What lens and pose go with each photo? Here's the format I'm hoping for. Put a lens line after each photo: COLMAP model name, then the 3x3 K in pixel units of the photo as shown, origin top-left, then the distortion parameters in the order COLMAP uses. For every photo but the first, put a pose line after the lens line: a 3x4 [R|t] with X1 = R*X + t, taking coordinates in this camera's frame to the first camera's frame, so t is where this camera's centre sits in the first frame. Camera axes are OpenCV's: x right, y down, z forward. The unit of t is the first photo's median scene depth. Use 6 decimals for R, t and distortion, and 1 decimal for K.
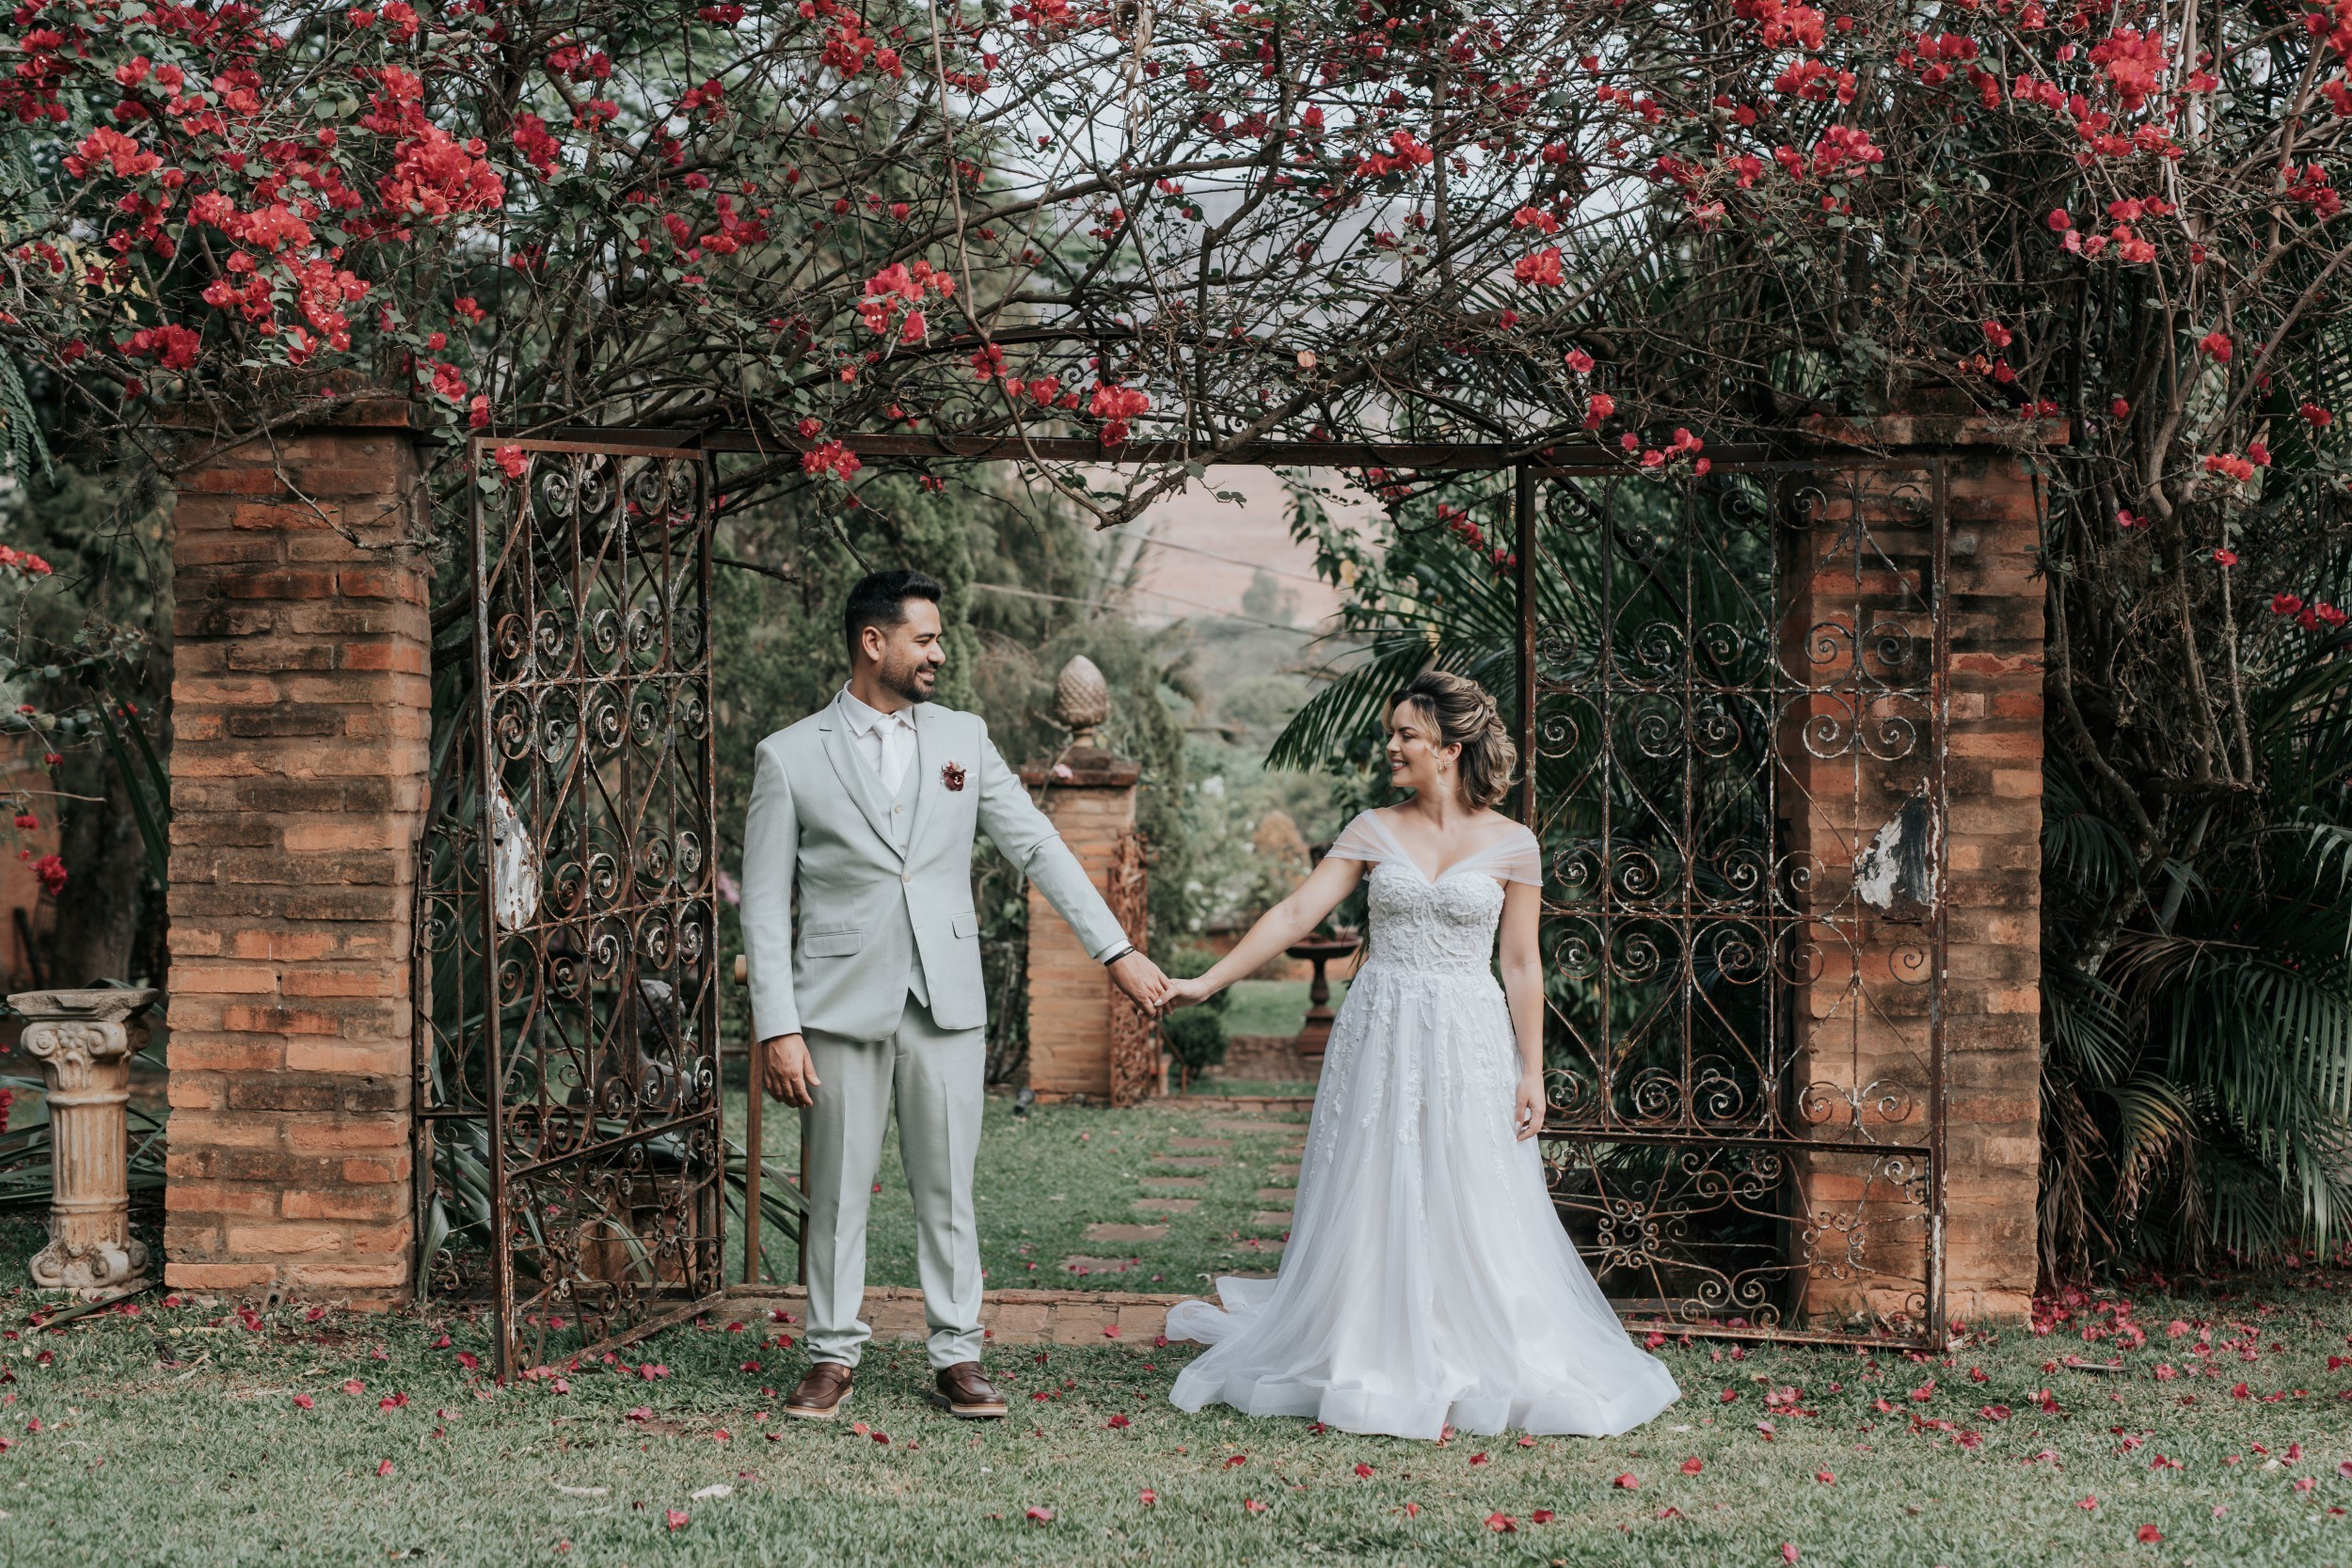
lens RADIAL K [[3478.5, 0, 1176.0], [0, 3478.5, 784.0], [0, 0, 1]] dist [-0.028322, -0.013367]
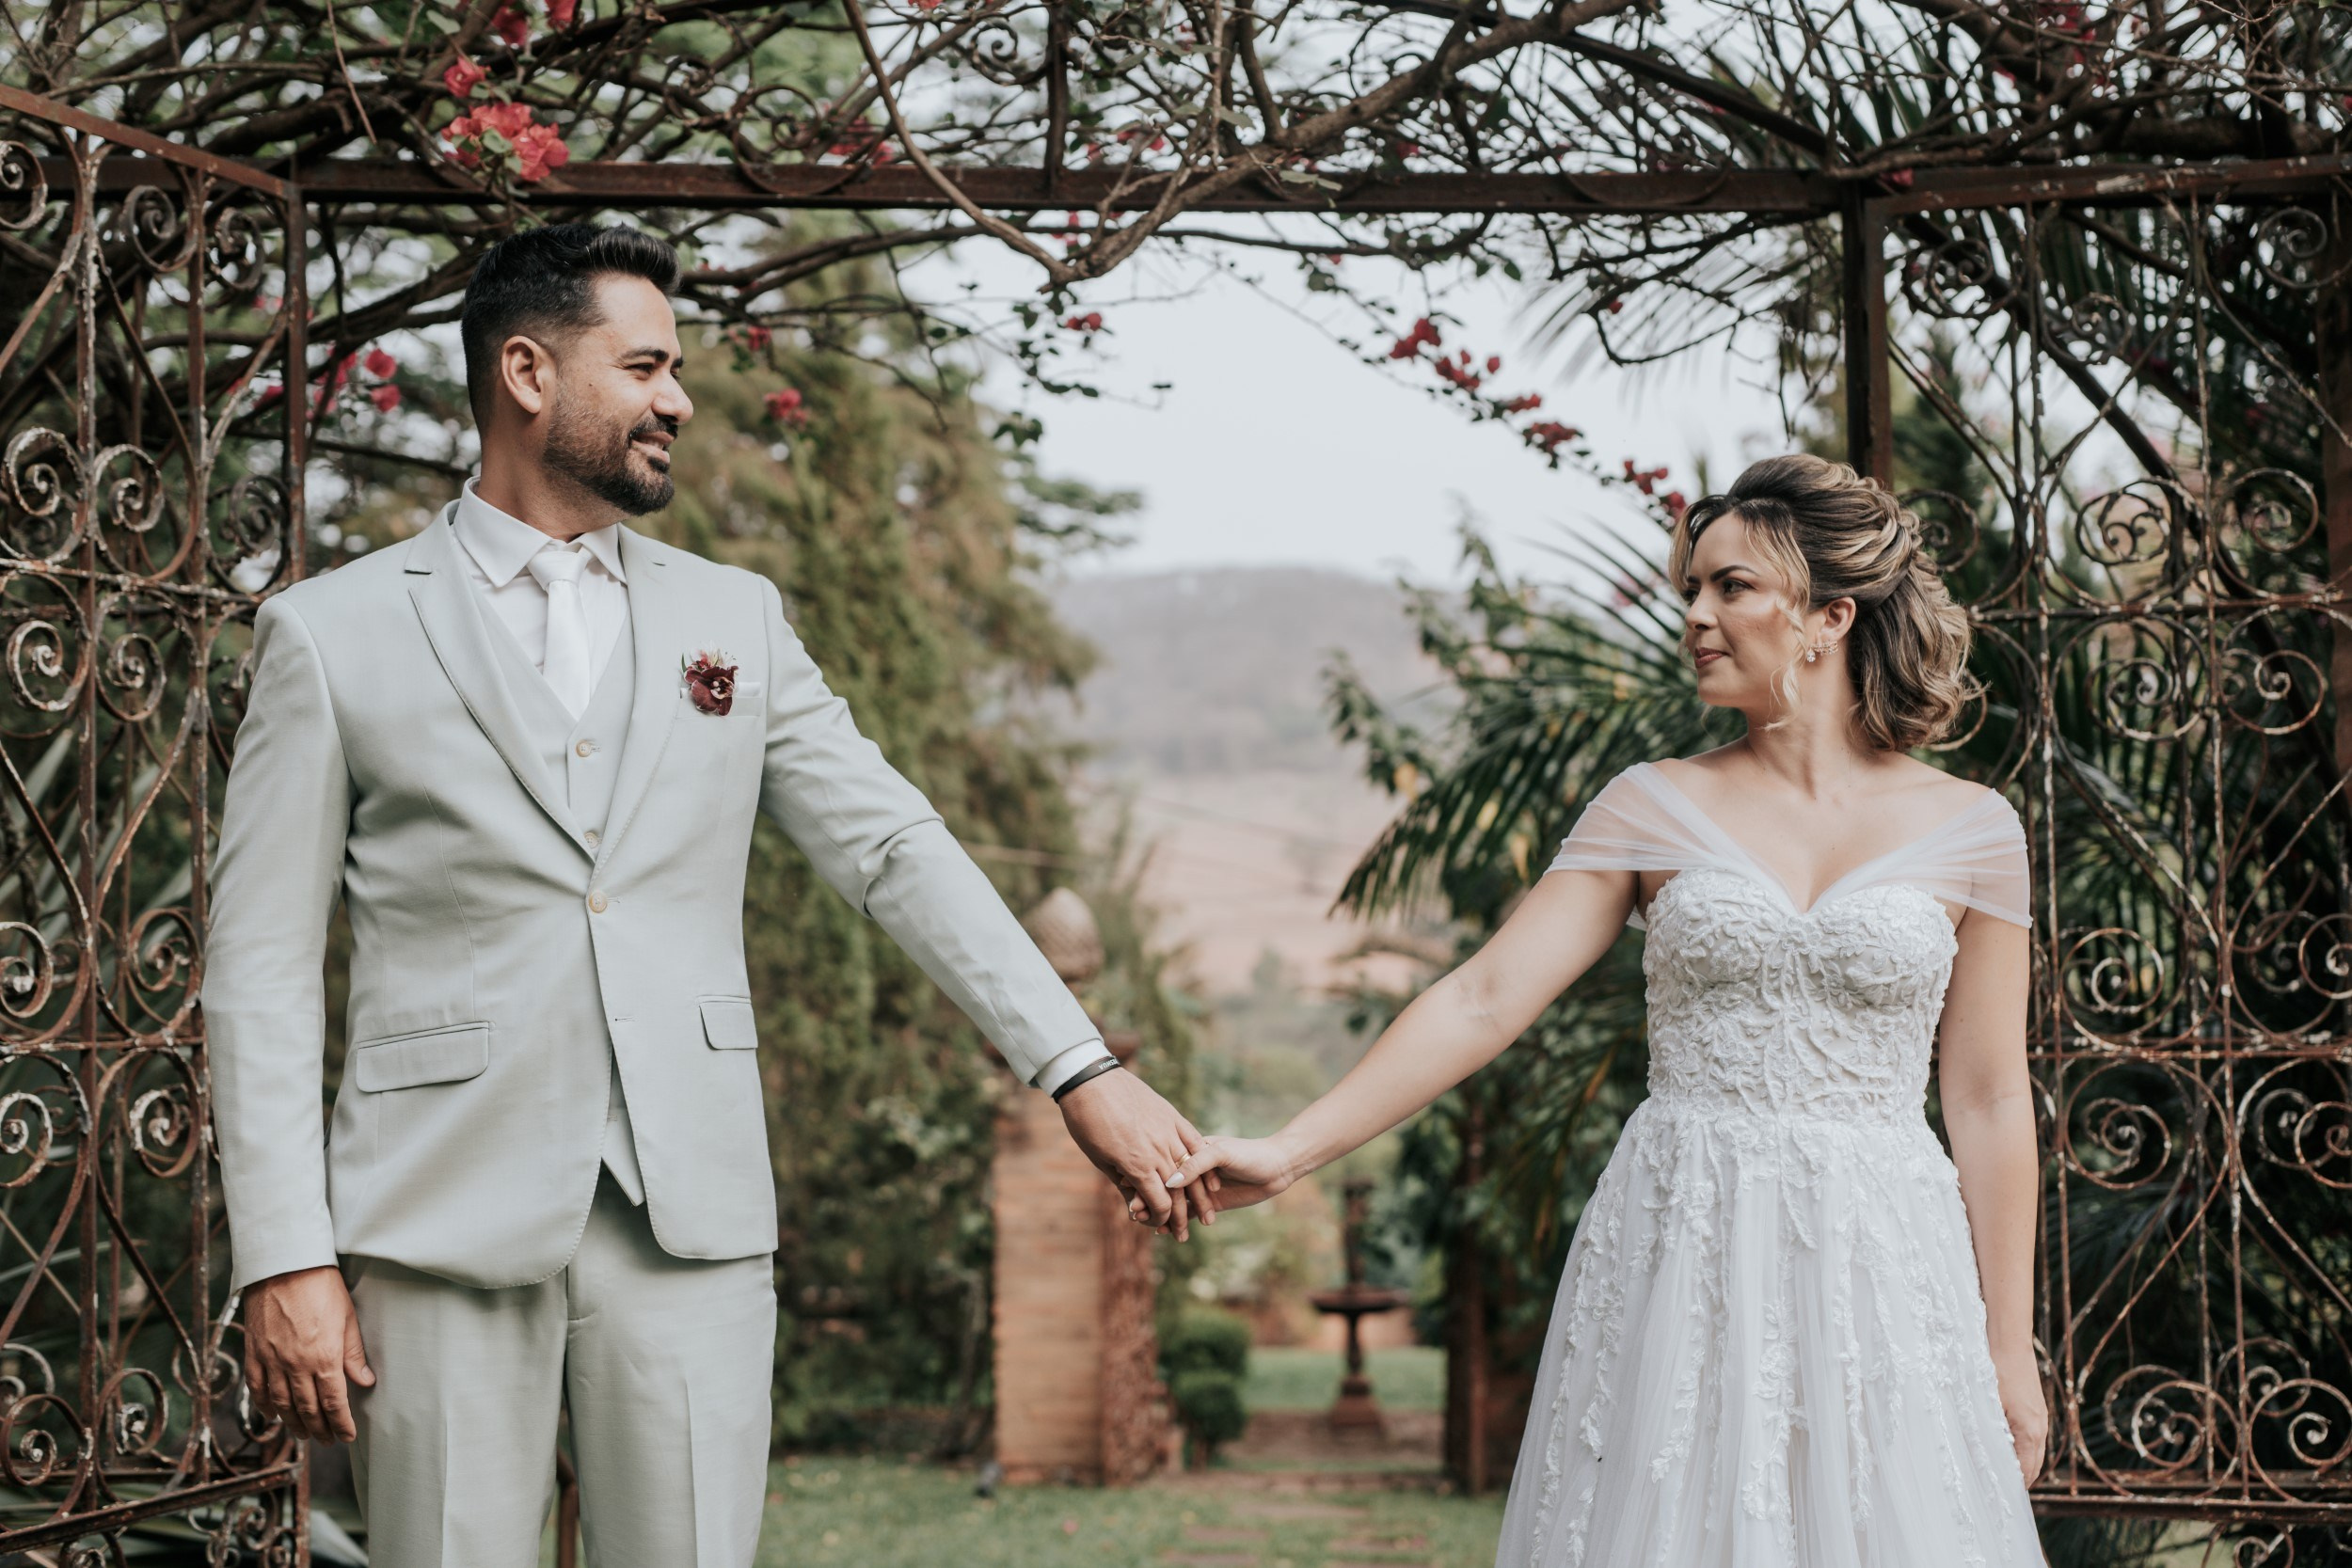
lens RADIAL K [[3281.1, 0, 1218.6], [0, 3281.1, 783.4], [0, 0, 1]] dist [0.008583, -0.011392]
pose [[0.999891, -0.006632, 0.013180, -0.005144], [0.008203, 0.992373, -0.122998, 0.062497], [-0.012264, 0.123093, 0.992319, 0.585628]]
